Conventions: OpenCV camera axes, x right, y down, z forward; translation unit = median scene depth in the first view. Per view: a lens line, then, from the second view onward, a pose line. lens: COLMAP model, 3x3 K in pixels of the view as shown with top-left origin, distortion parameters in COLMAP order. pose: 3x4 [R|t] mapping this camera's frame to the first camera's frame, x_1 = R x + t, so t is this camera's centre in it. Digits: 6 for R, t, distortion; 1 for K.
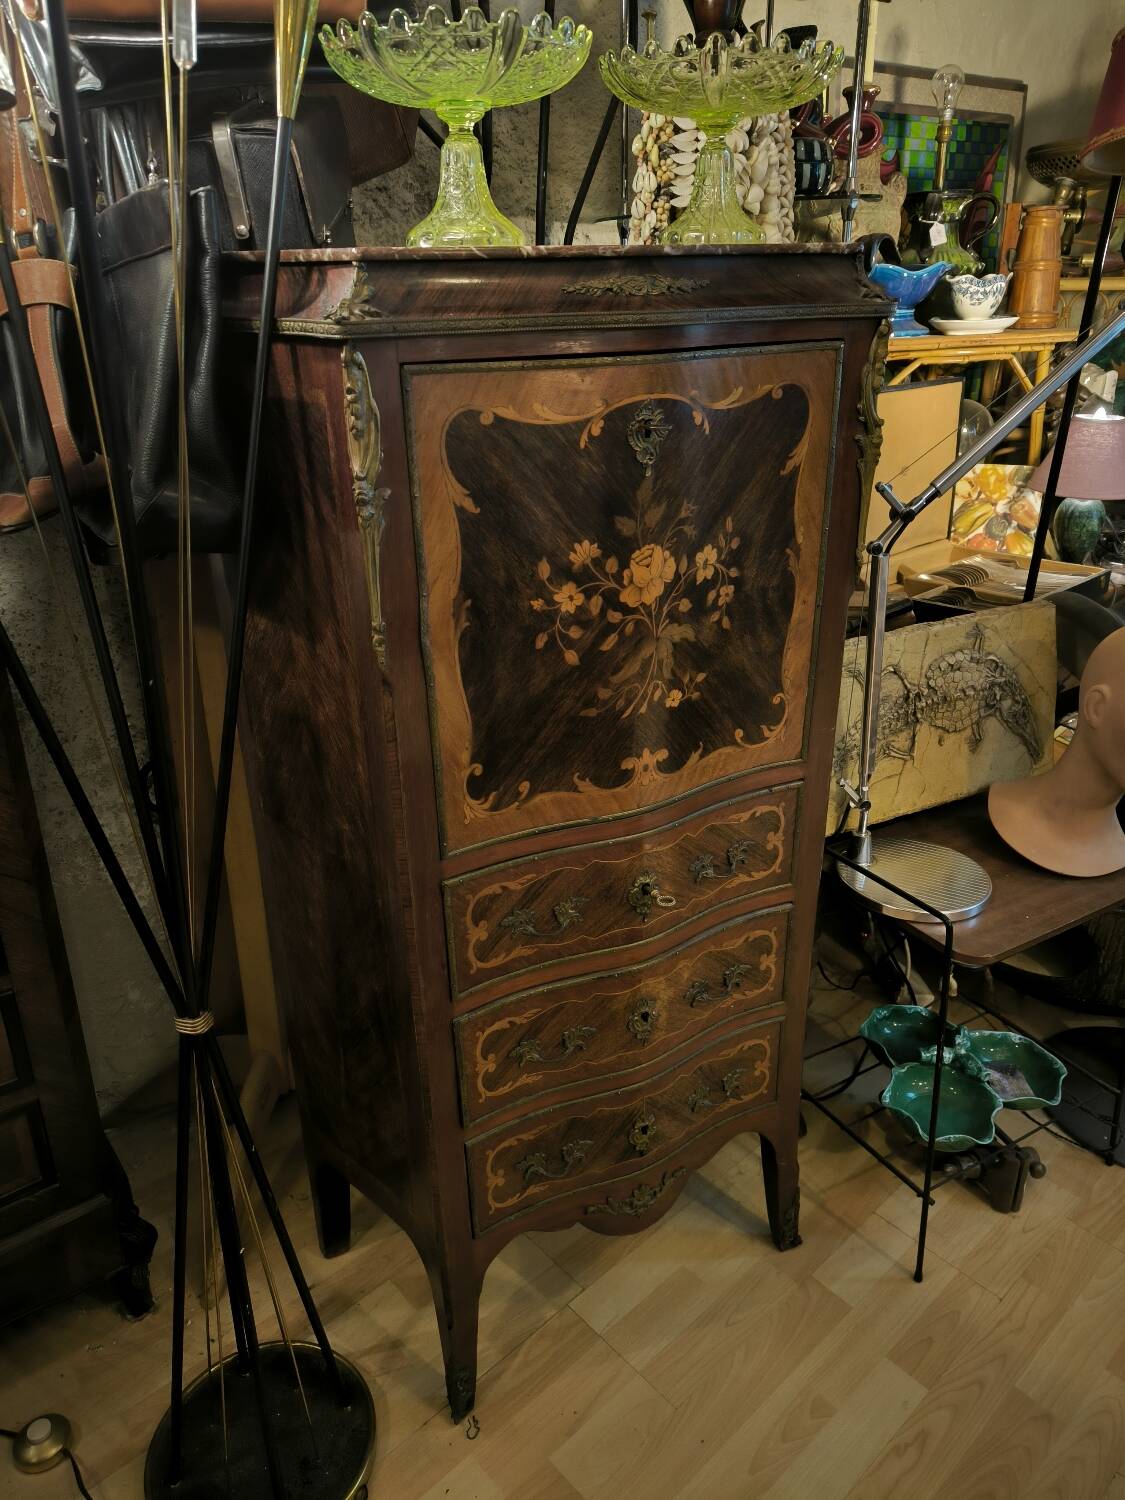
lens RADIAL K [[1060.8, 0, 570.0], [0, 1060.8, 748.3], [0, 0, 1]] dist [0.031340, -0.002666]
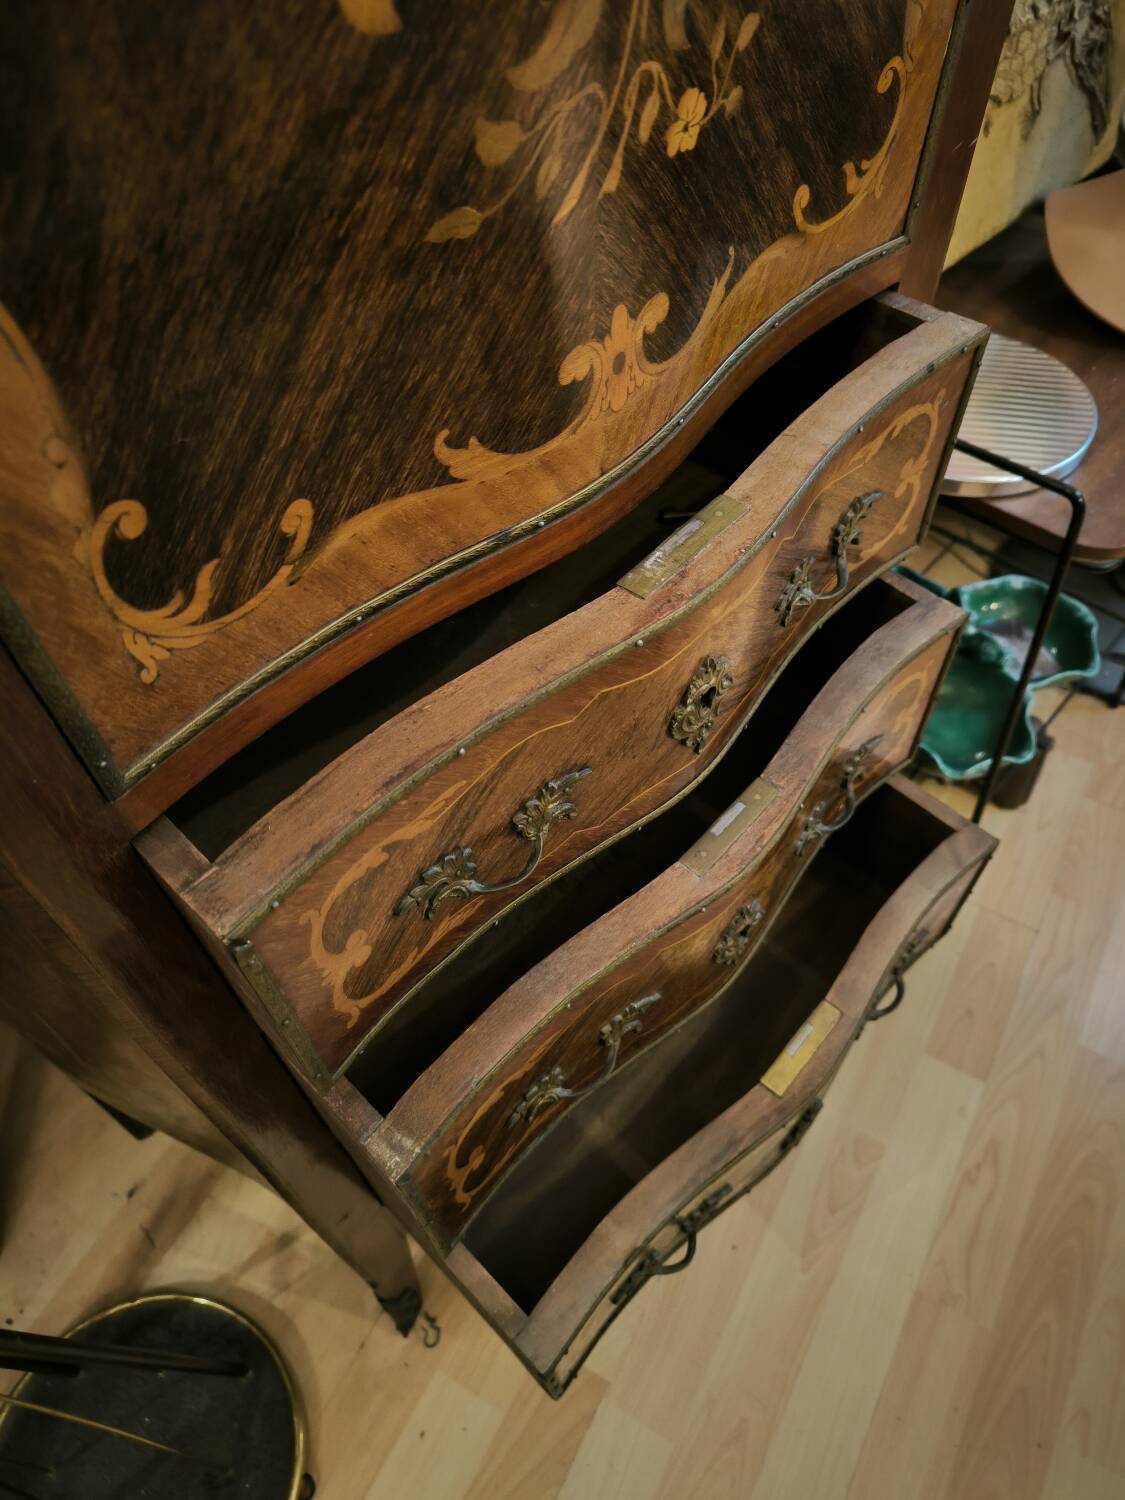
lens RADIAL K [[1085.6, 0, 556.0], [0, 1085.6, 748.7], [0, 0, 1]] dist [0.006554, -0.004076]
pose [[0.954466, -0.250541, 0.161937, -0.038496], [0.144046, 0.862416, 0.485272, -0.049310], [-0.261238, -0.439850, 0.859236, 0.659240]]
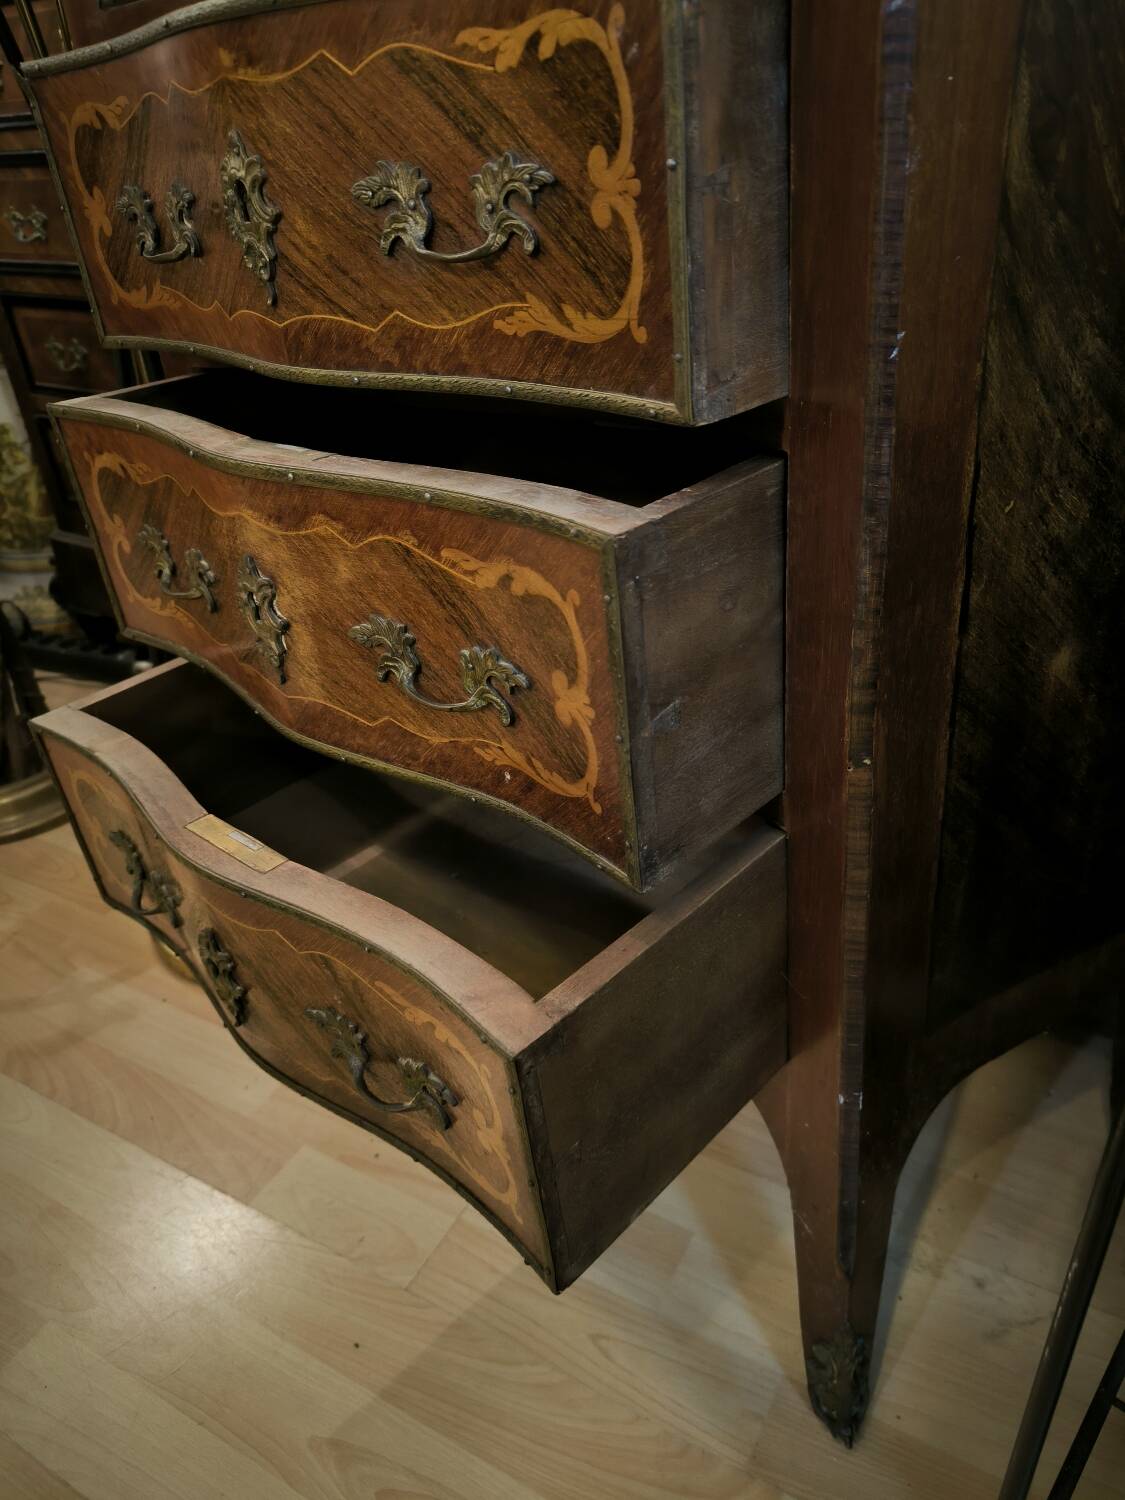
lens RADIAL K [[1085.6, 0, 556.0], [0, 1085.6, 748.7], [0, 0, 1]] dist [0.006554, -0.004076]
pose [[0.290374, 0.473826, -0.831367, 0.576108], [-0.311939, 0.868214, 0.385875, 0.127056], [0.904642, 0.147288, 0.399911, 1.049305]]
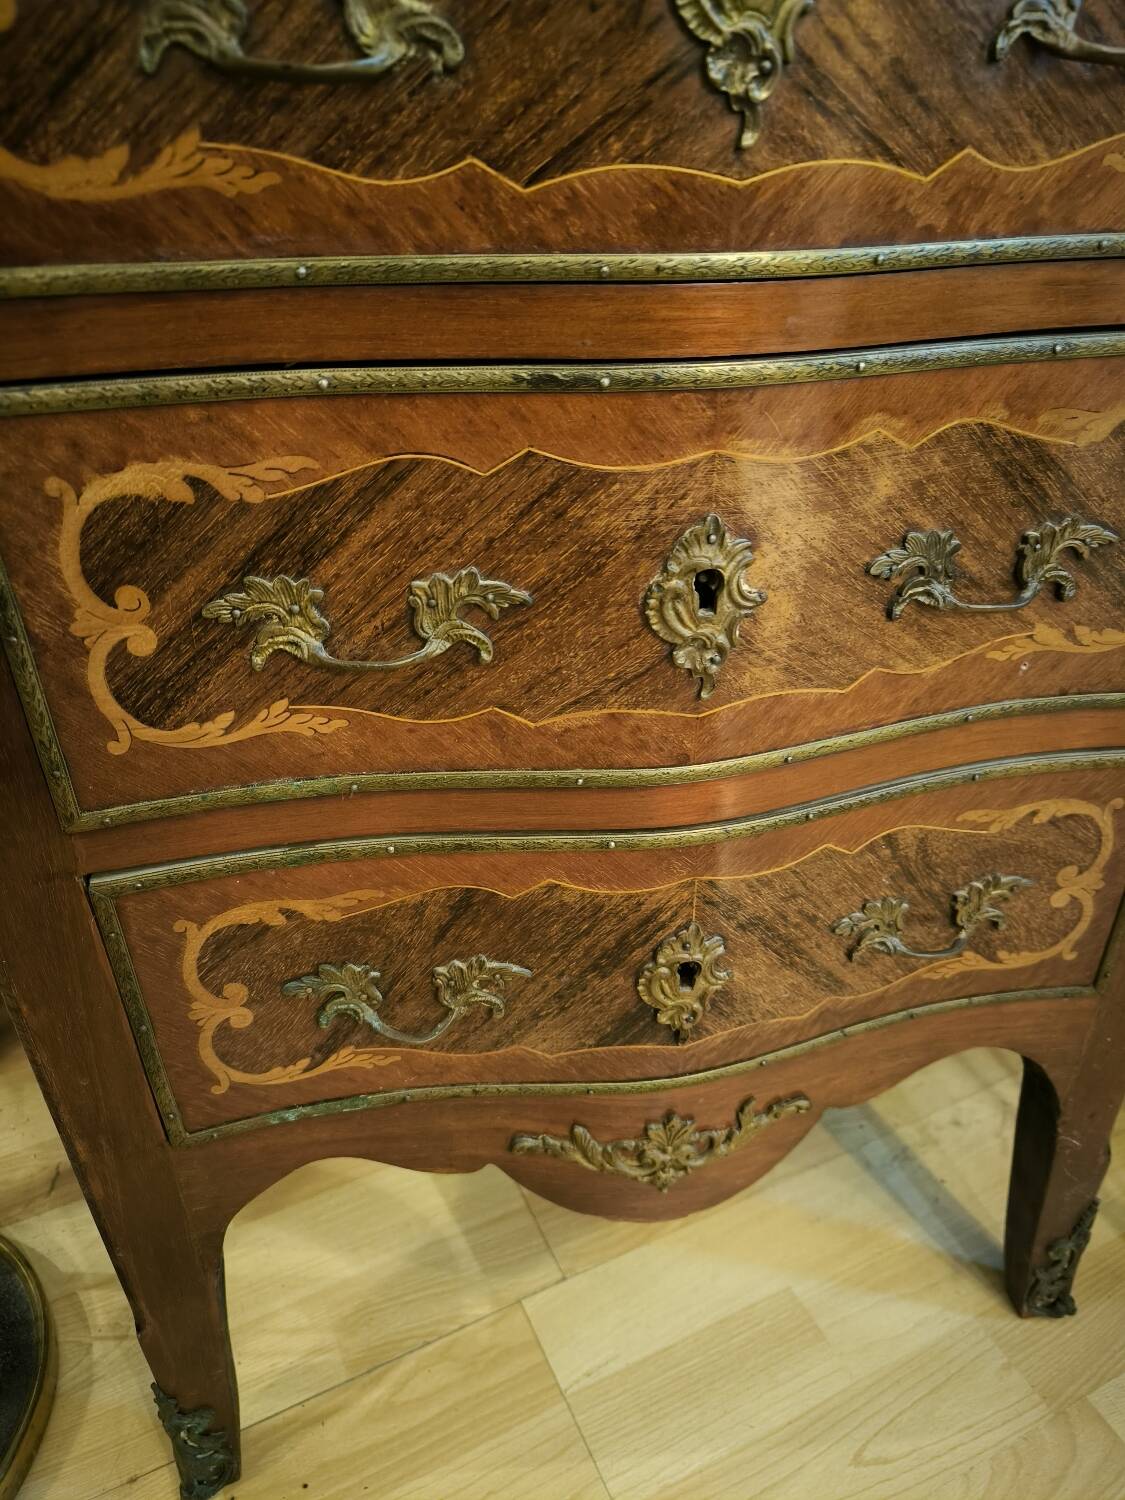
lens RADIAL K [[1074.9, 0, 562.5], [0, 1074.9, 750.0], [0, 0, 1]] dist [0.009968, -0.007740]
pose [[0.956985, 0.164572, -0.238947, 0.123724], [-0.131798, 0.980272, 0.147297, 0.293730], [0.258474, -0.109468, 0.959796, 0.806292]]
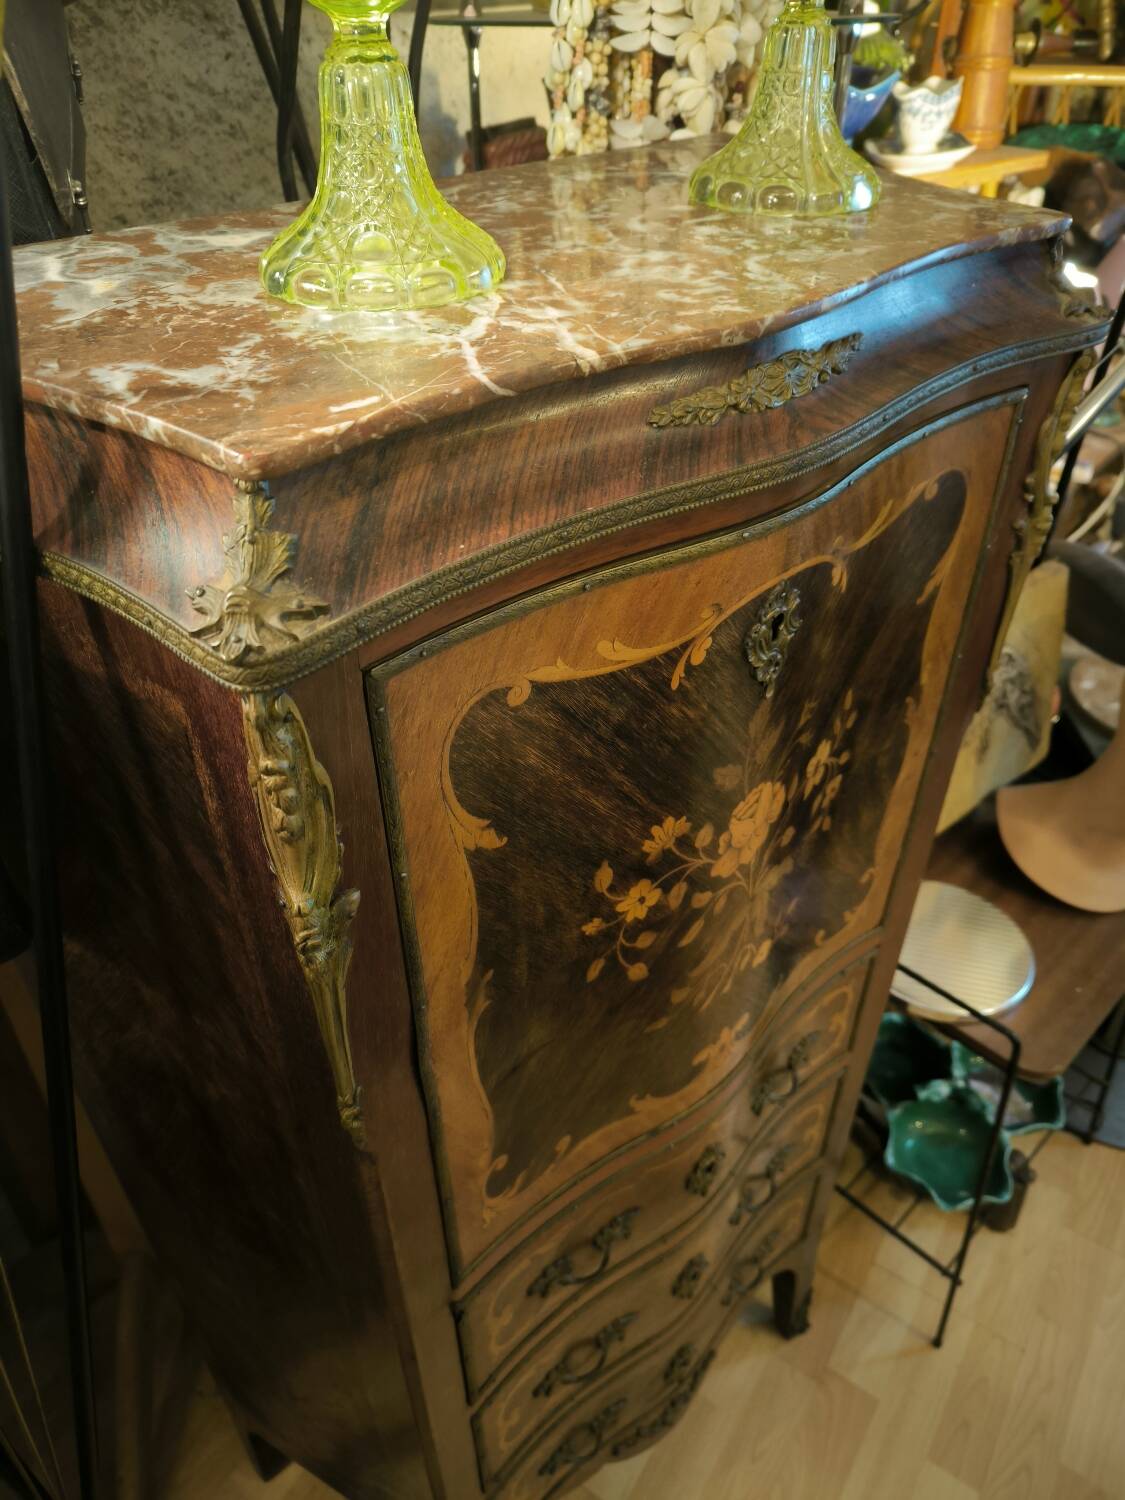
lens RADIAL K [[1074.9, 0, 562.5], [0, 1074.9, 750.0], [0, 0, 1]] dist [0.009968, -0.007740]
pose [[0.972959, -0.132187, 0.189415, -0.132494], [0.086826, 0.969217, 0.230391, -0.335330], [-0.214039, -0.207714, 0.954485, 0.424869]]
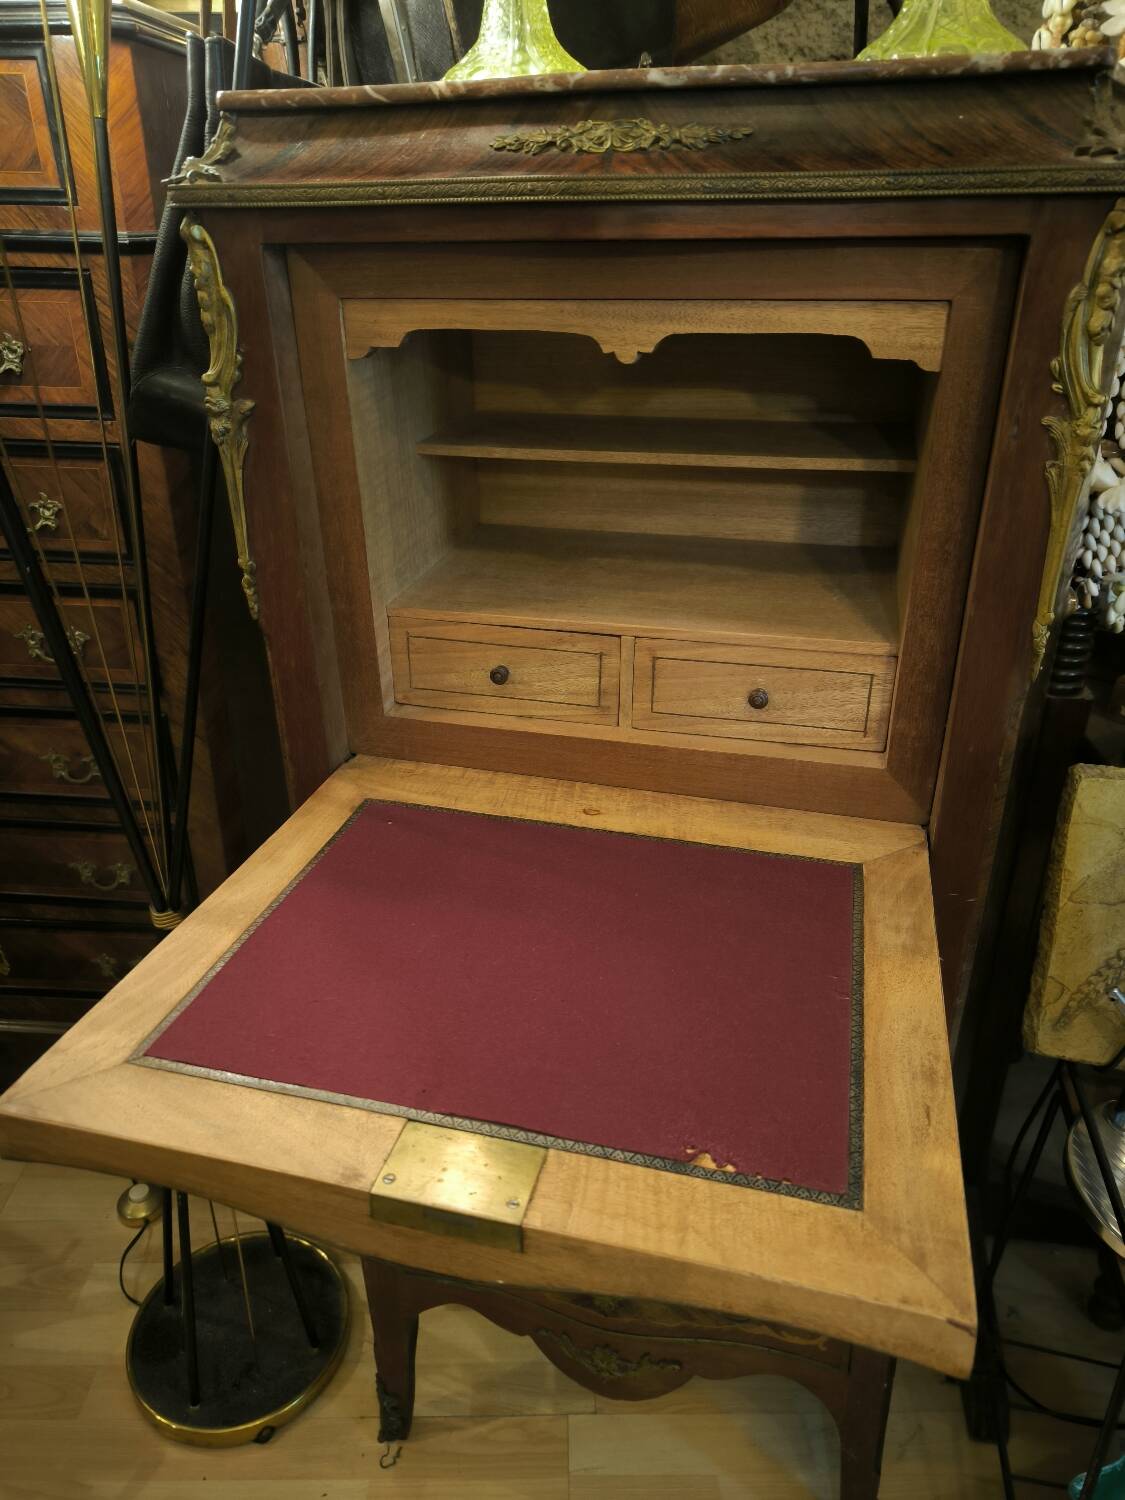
lens RADIAL K [[1061.5, 0, 557.4], [0, 1061.5, 747.7], [0, 0, 1]] dist [0.012792, 0.002024]
pose [[0.737996, 0.307008, -0.600922, 0.469743], [-0.275533, 0.949991, 0.146963, -0.143226], [0.615990, 0.057115, 0.785681, 0.421482]]
